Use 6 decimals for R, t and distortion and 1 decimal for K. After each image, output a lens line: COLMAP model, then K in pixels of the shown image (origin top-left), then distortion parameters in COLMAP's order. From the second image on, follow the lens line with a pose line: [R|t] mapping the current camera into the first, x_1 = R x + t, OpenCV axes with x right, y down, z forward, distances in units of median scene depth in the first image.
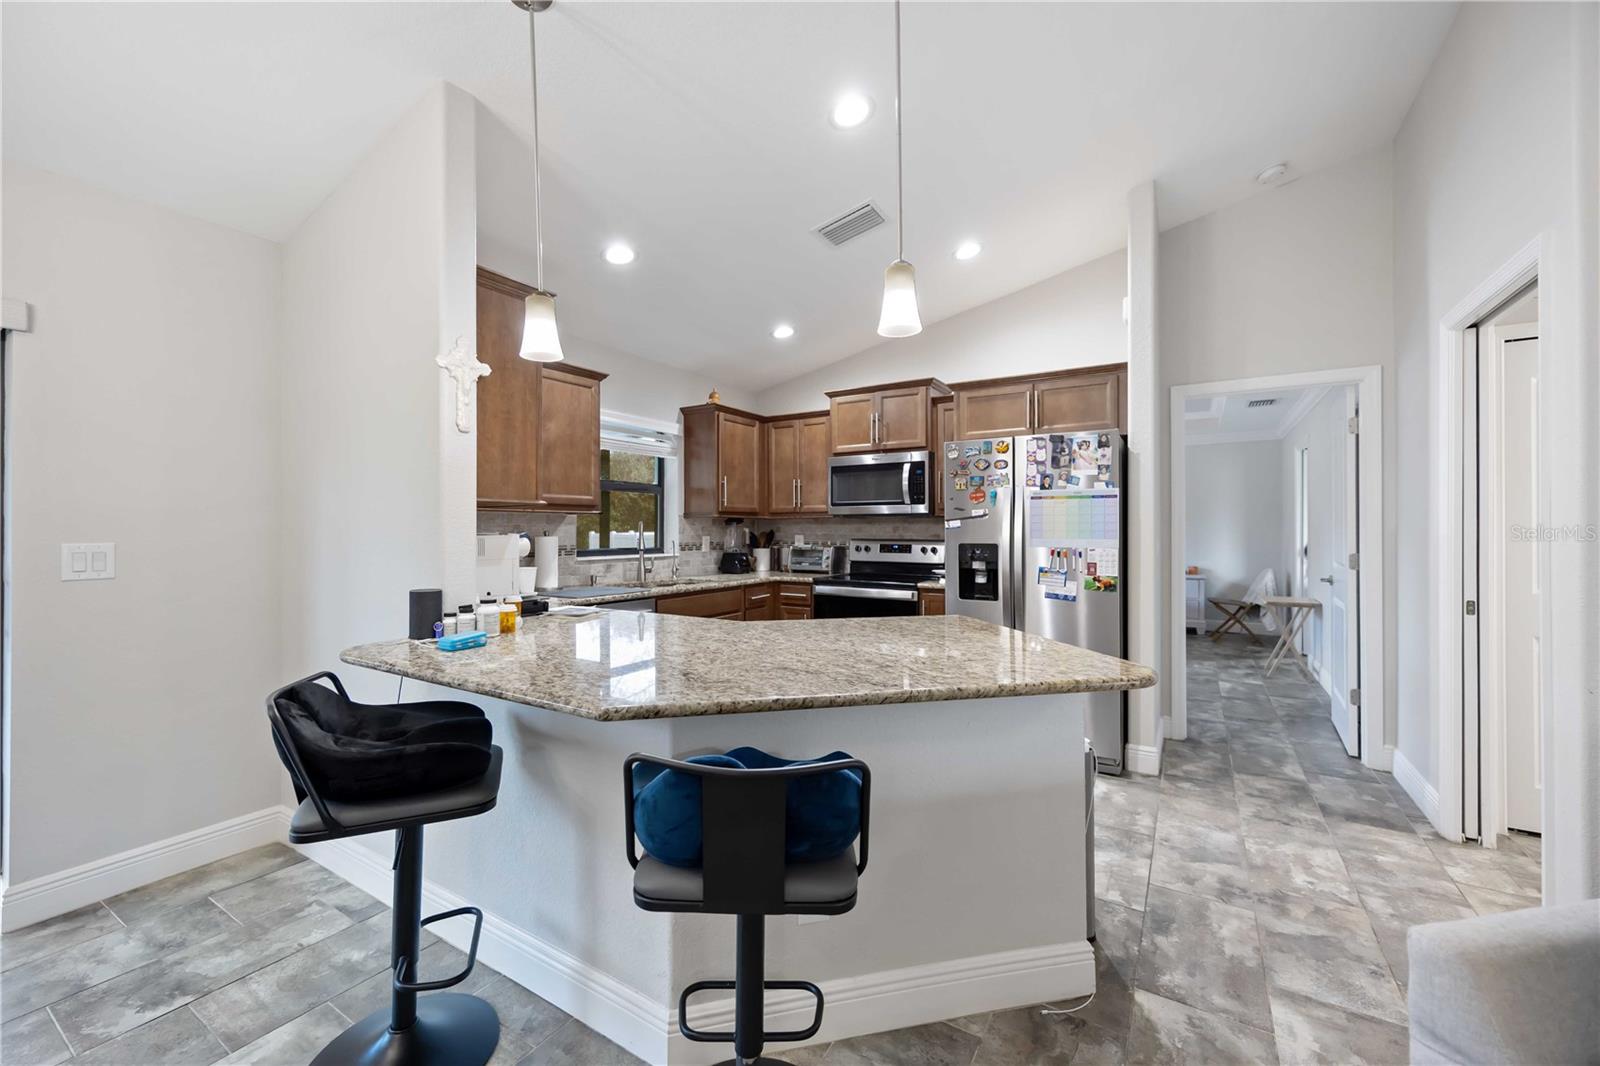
lens RADIAL K [[637.9, 0, 791.3], [0, 637.9, 532.2], [0, 0, 1]] dist [0.006764, -0.000185]
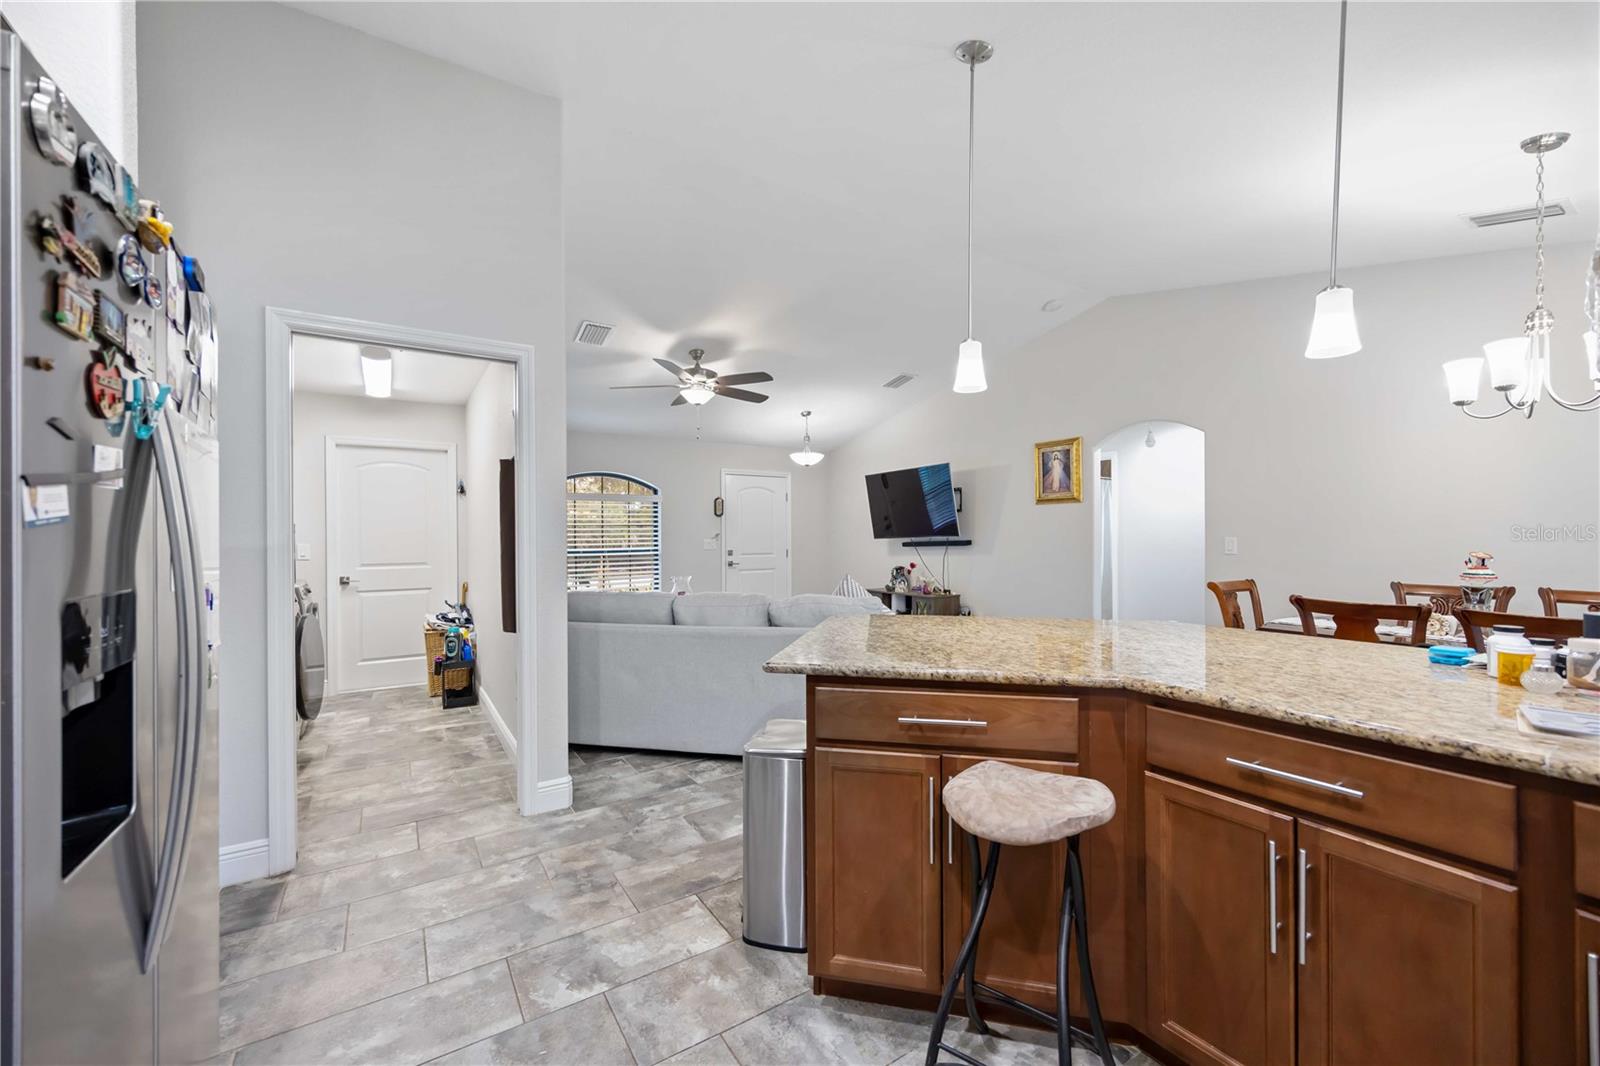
lens RADIAL K [[637.9, 0, 801.8], [0, 637.9, 535.1], [0, 0, 1]] dist [0.006764, -0.000185]
pose [[-0.909448, 0.008283, 0.415735, -0.036063], [0.008719, 0.999962, -0.000849, -0.001509], [-0.415726, 0.002853, -0.909485, 1.178940]]
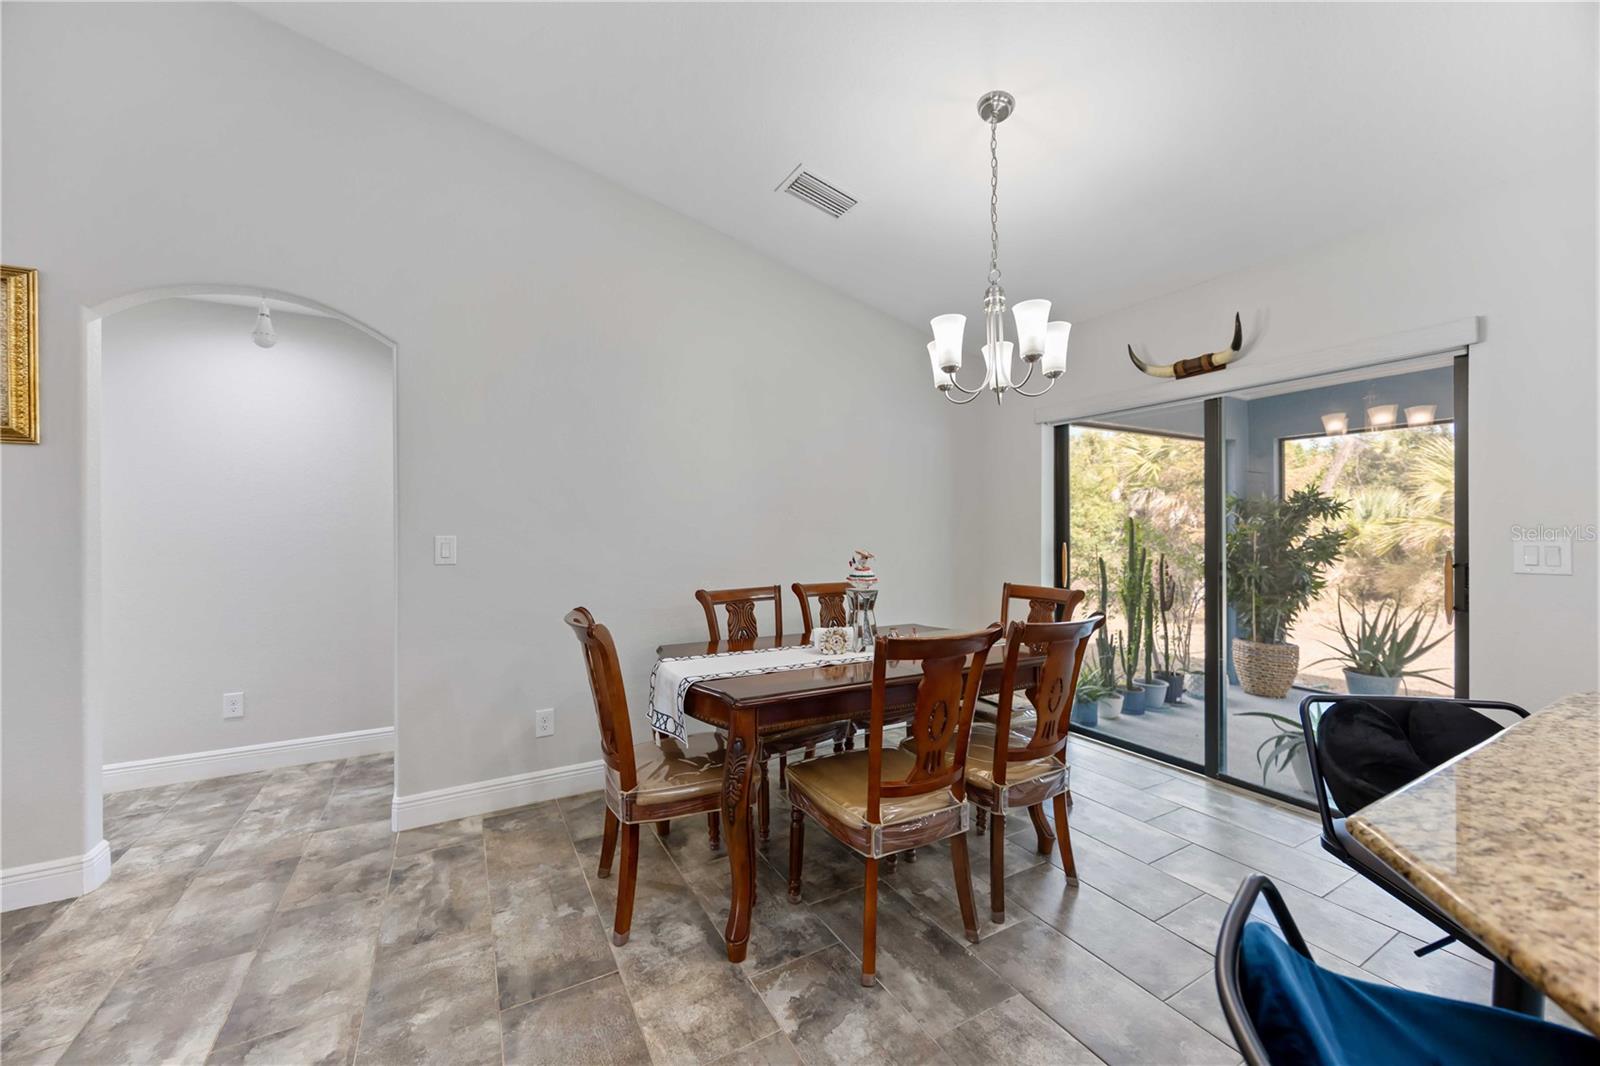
lens RADIAL K [[603.2, 0, 792.6], [0, 603.2, 531.2], [0, 0, 1]] dist [-0.002484, 0.000102]
pose [[-0.475596, 0.005158, -0.879649, 0.158839], [0.001668, 0.999986, 0.004961, 0.001025], [0.879662, 0.000892, -0.475598, 0.279749]]
